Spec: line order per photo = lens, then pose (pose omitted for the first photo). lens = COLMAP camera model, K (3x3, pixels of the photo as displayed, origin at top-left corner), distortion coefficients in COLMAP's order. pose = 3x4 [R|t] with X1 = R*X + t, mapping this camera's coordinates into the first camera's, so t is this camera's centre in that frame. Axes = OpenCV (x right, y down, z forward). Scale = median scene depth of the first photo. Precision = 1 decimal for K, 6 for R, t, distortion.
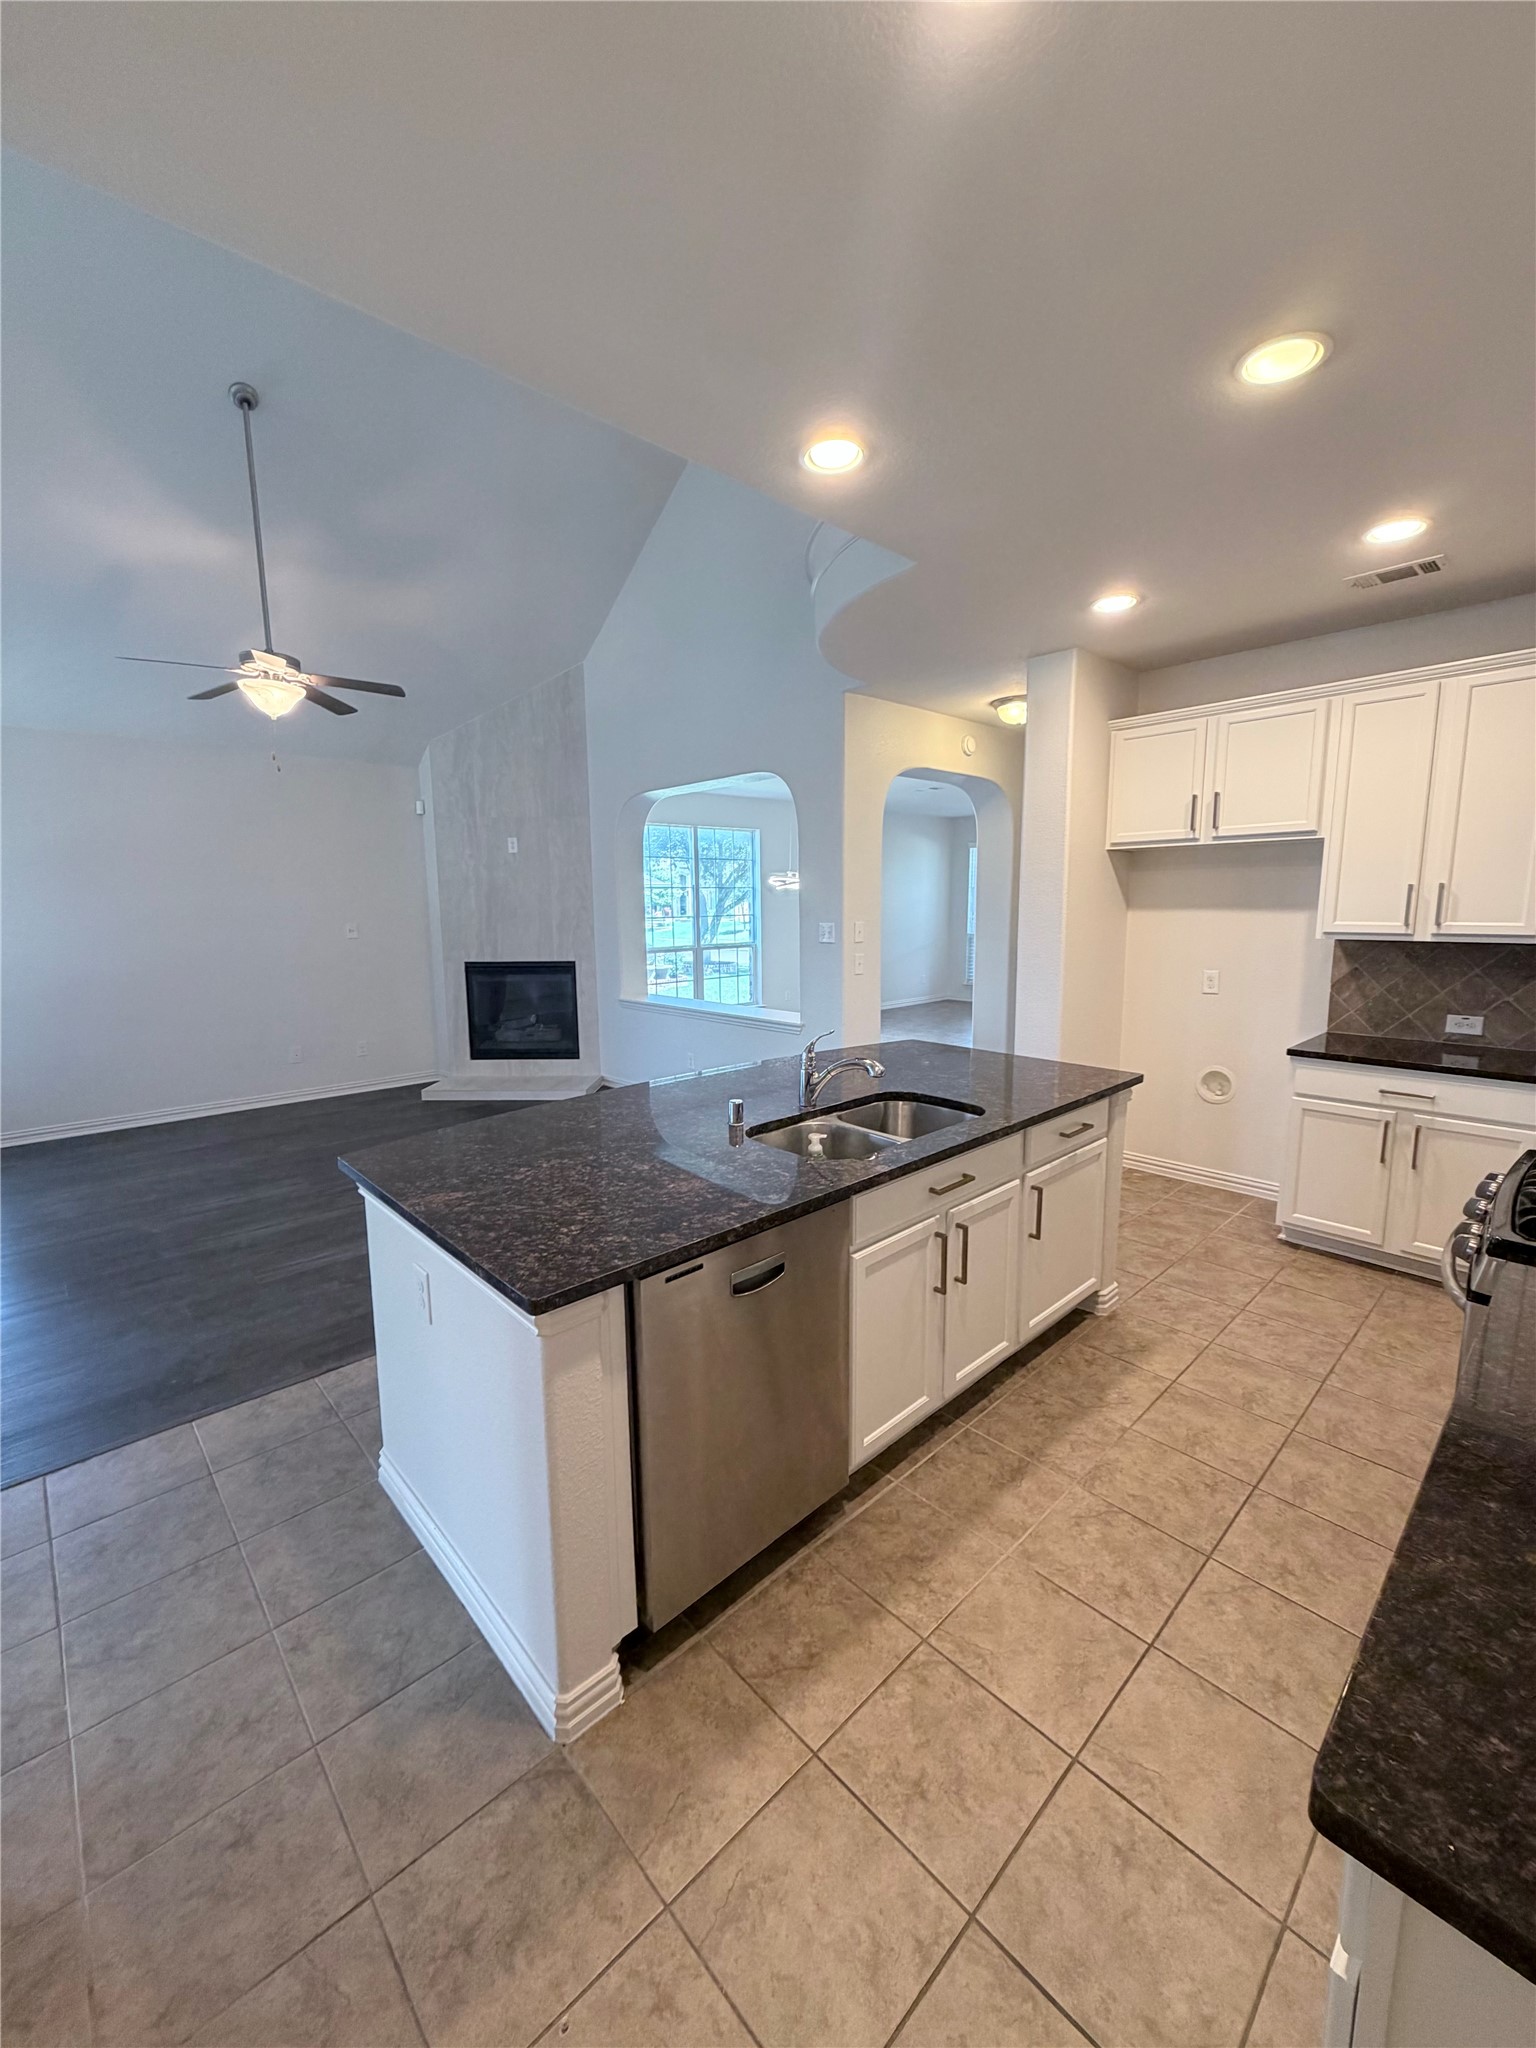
lens RADIAL K [[815.5, 0, 769.8], [0, 815.5, 1018.4], [0, 0, 1]] dist [-0.001421, 0.000372]
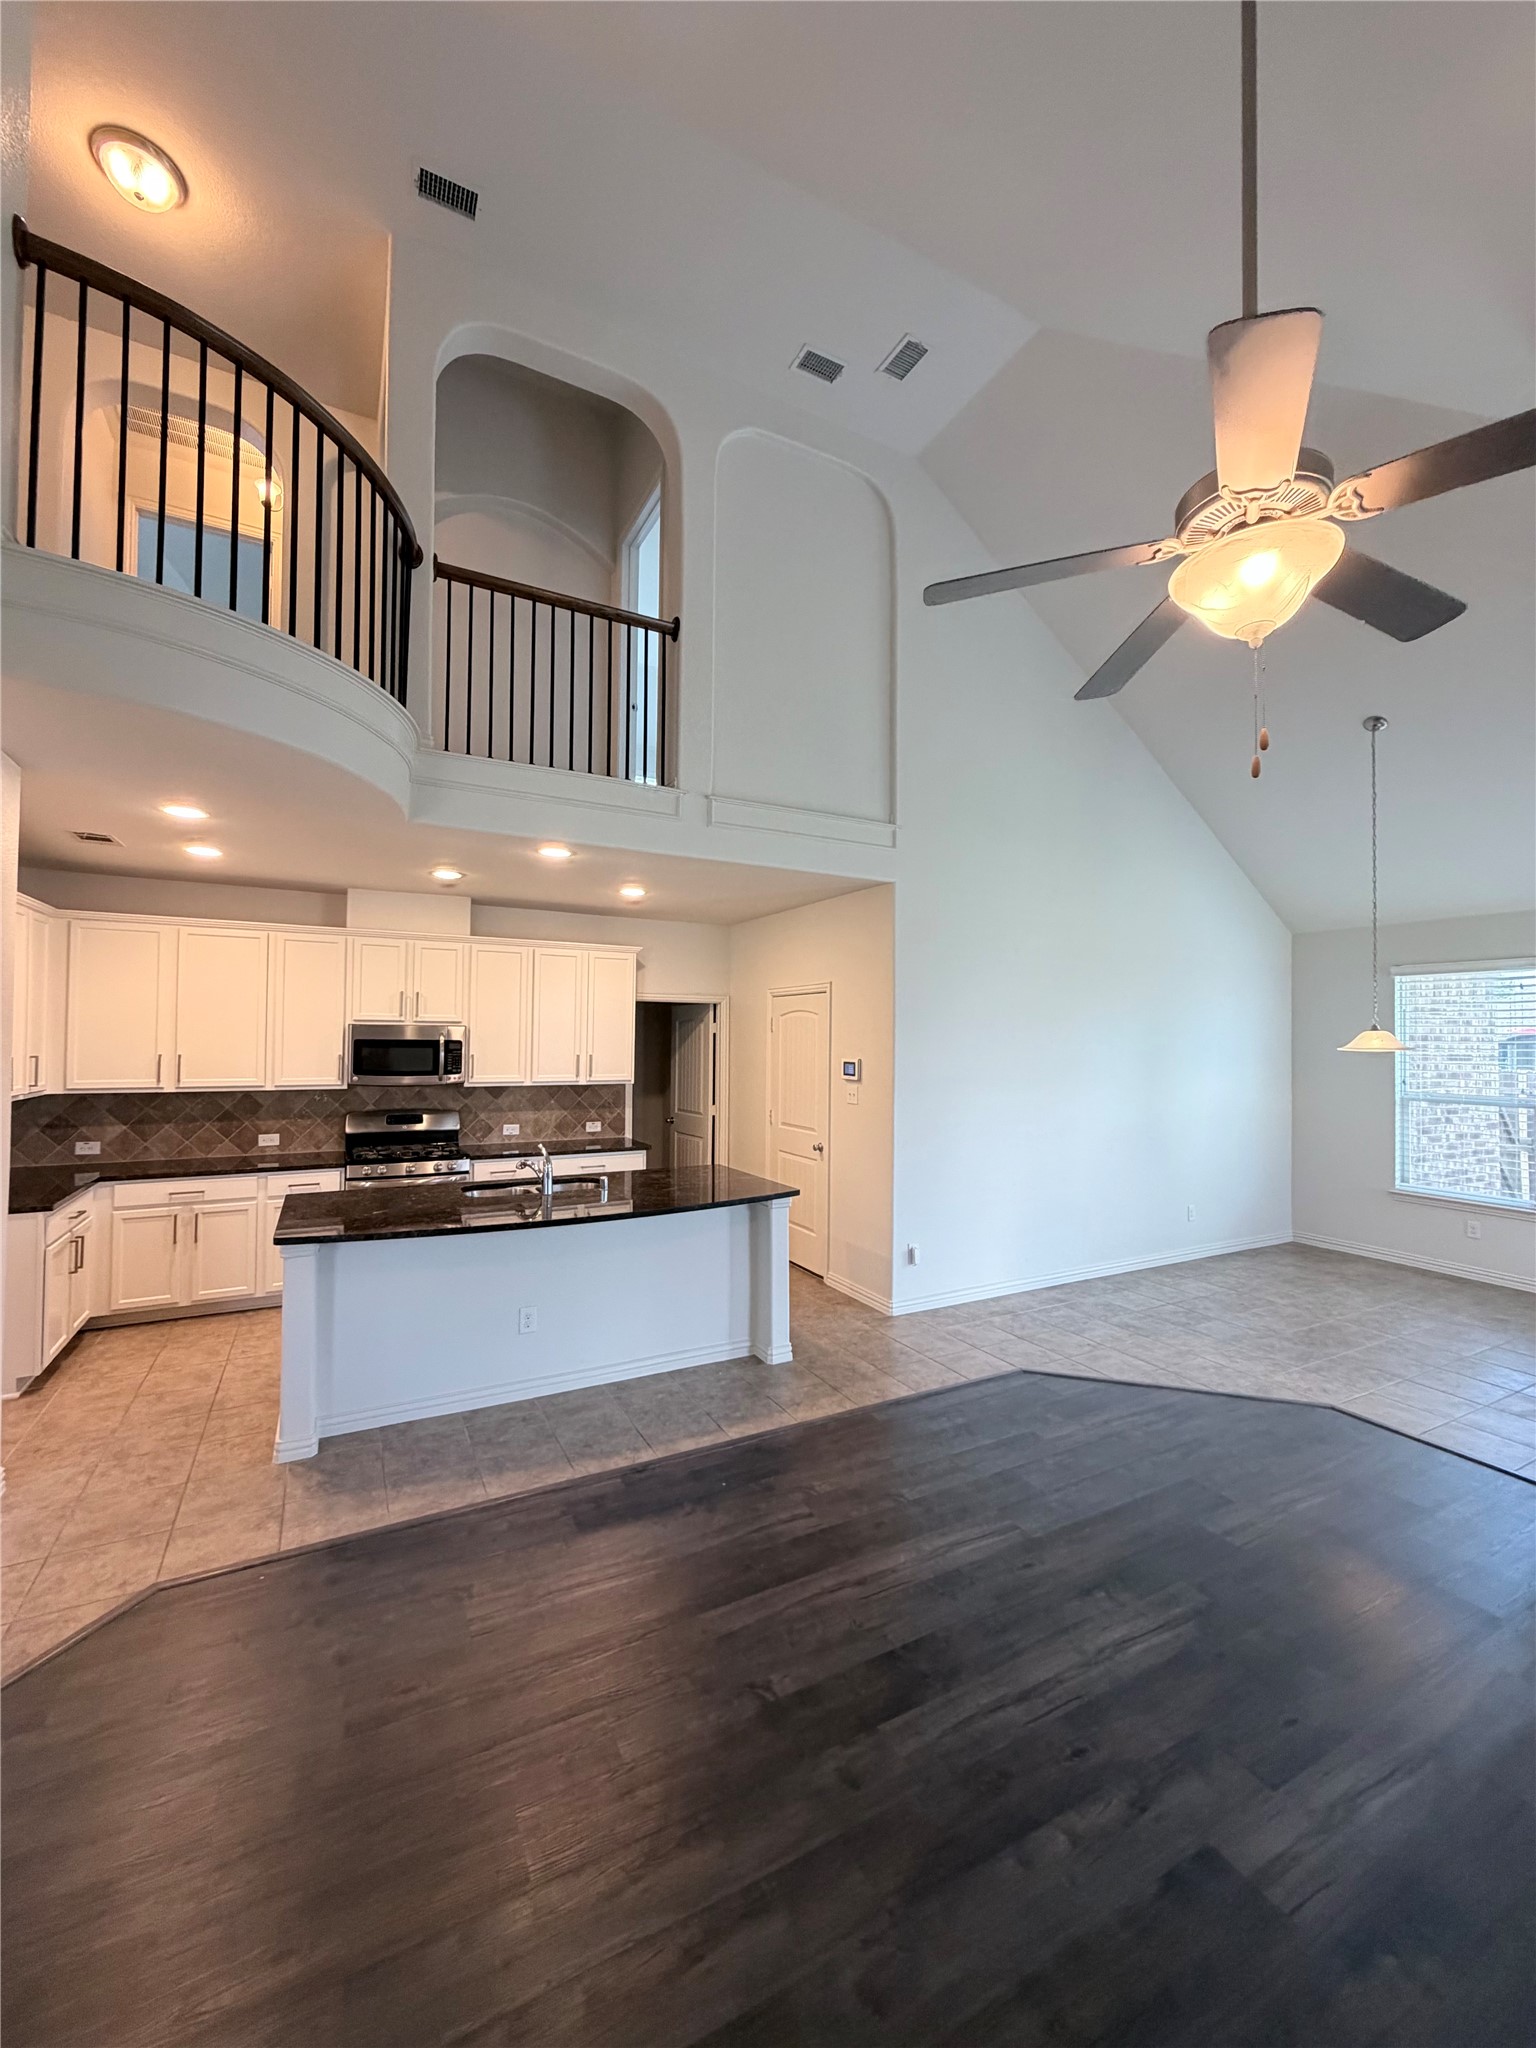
lens RADIAL K [[815.5, 0, 769.8], [0, 815.5, 1018.4], [0, 0, 1]] dist [-0.001421, 0.000372]
pose [[-0.965024, 0.008008, 0.262038, -0.553482], [0.038488, 0.993031, 0.111393, -0.276709], [-0.259320, 0.117582, -0.958607, 1.633871]]
